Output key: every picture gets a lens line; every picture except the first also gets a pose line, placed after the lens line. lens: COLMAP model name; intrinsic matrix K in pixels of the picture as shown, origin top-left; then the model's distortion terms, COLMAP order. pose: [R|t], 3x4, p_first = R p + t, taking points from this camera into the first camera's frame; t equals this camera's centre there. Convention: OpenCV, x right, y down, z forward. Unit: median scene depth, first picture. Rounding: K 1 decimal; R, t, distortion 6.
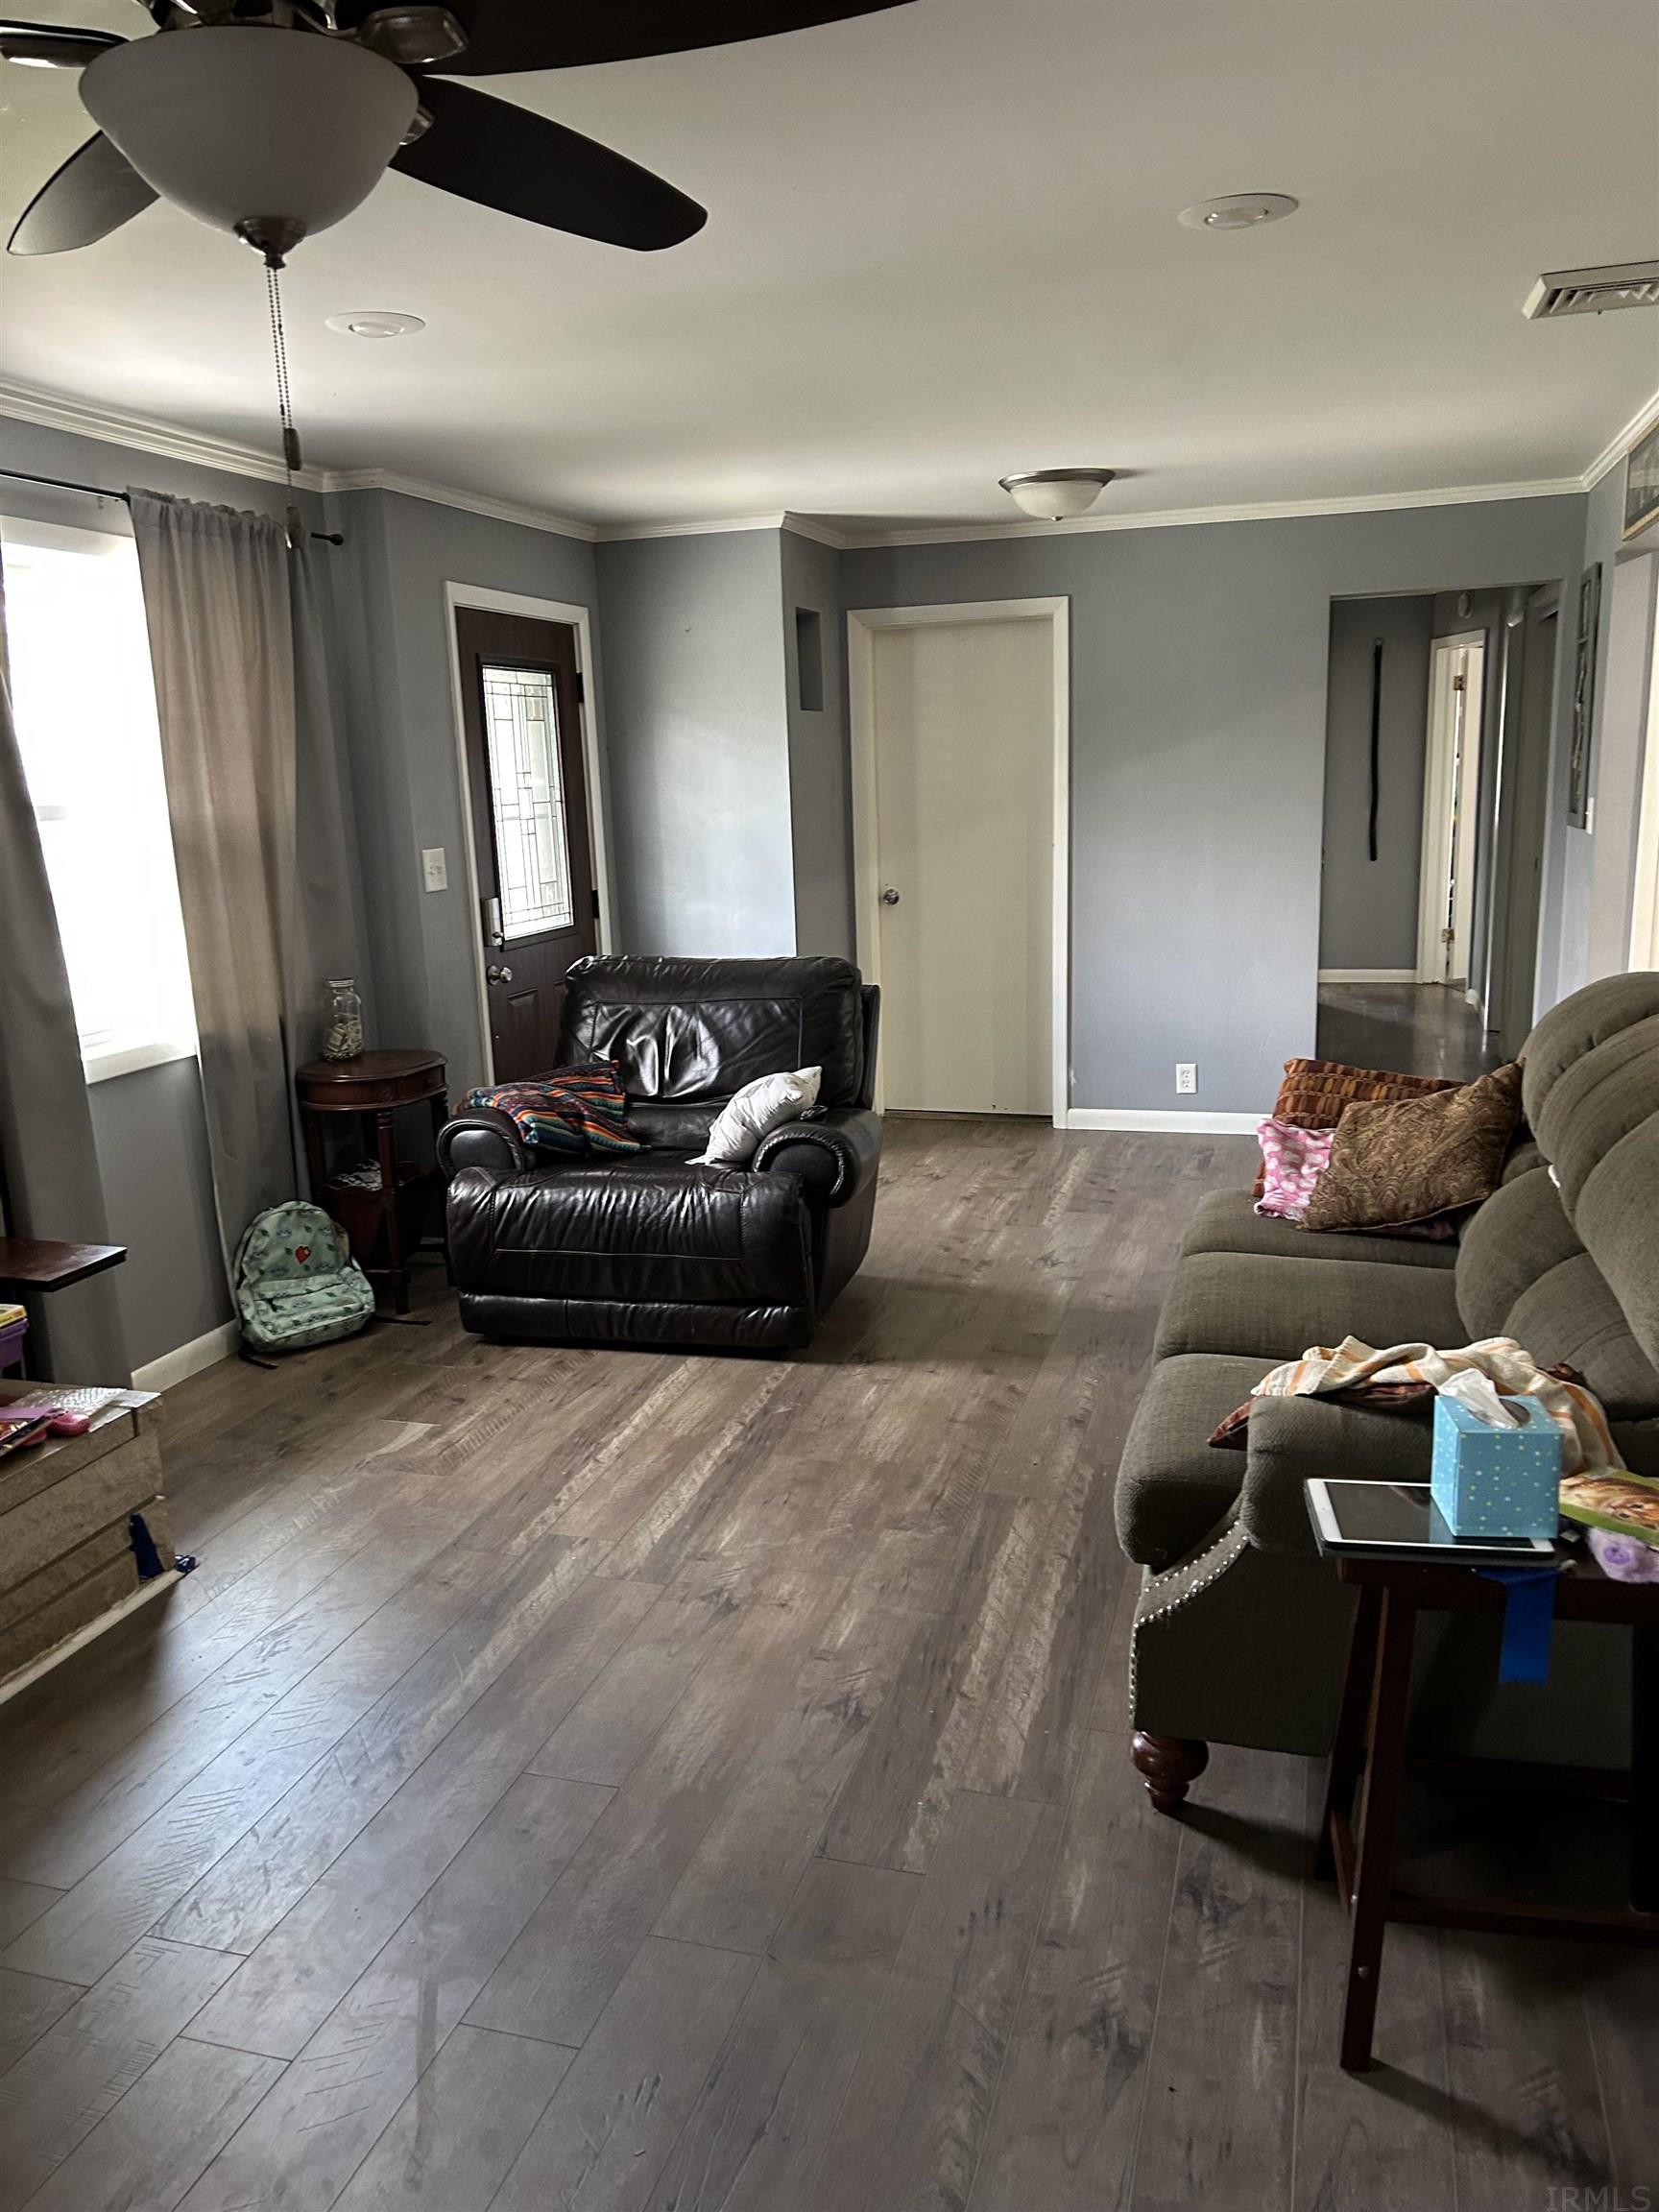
lens RADIAL K [[1652.7, 0, 832.2], [0, 1652.7, 1111.2], [0, 0, 1]] dist [0.047659, -0.058194]
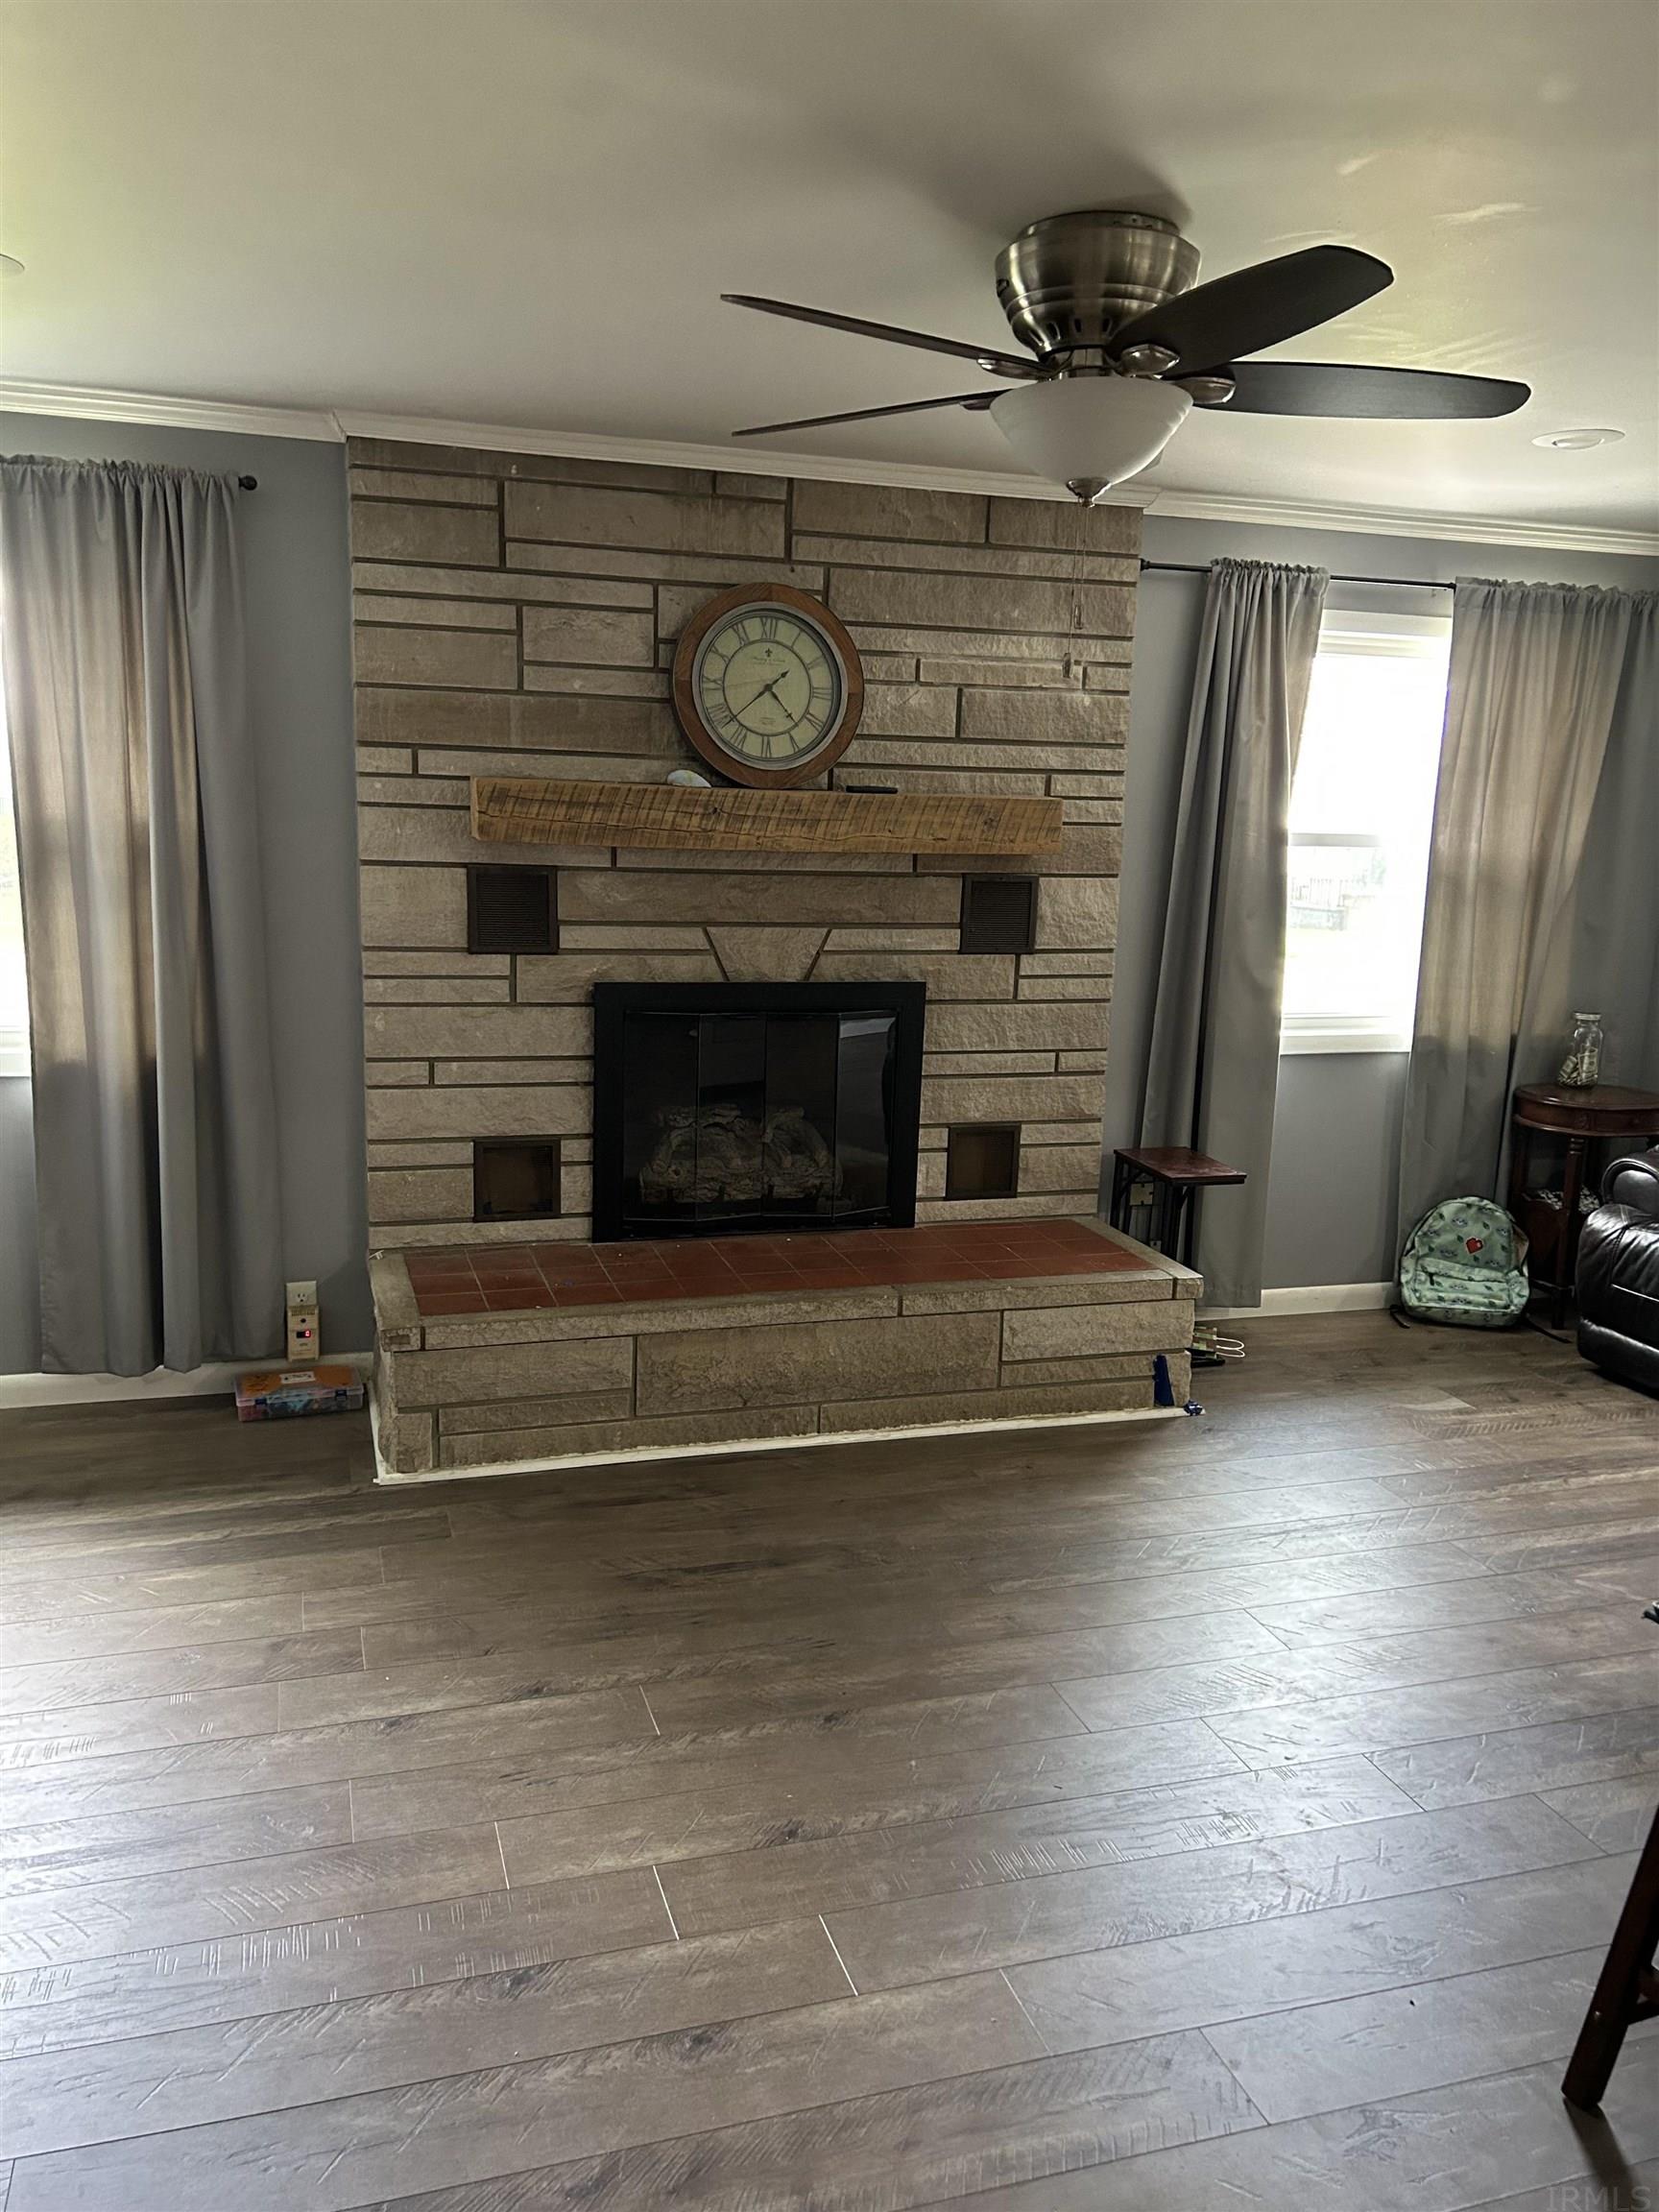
lens RADIAL K [[1652.7, 0, 807.1], [0, 1652.7, 1115.2], [0, 0, 1]] dist [0.047659, -0.058194]
pose [[0.550546, 0.204676, -0.809325, 0.333013], [-0.218220, 0.971054, 0.097132, -0.010515], [0.805779, 0.123135, 0.579274, -0.024970]]
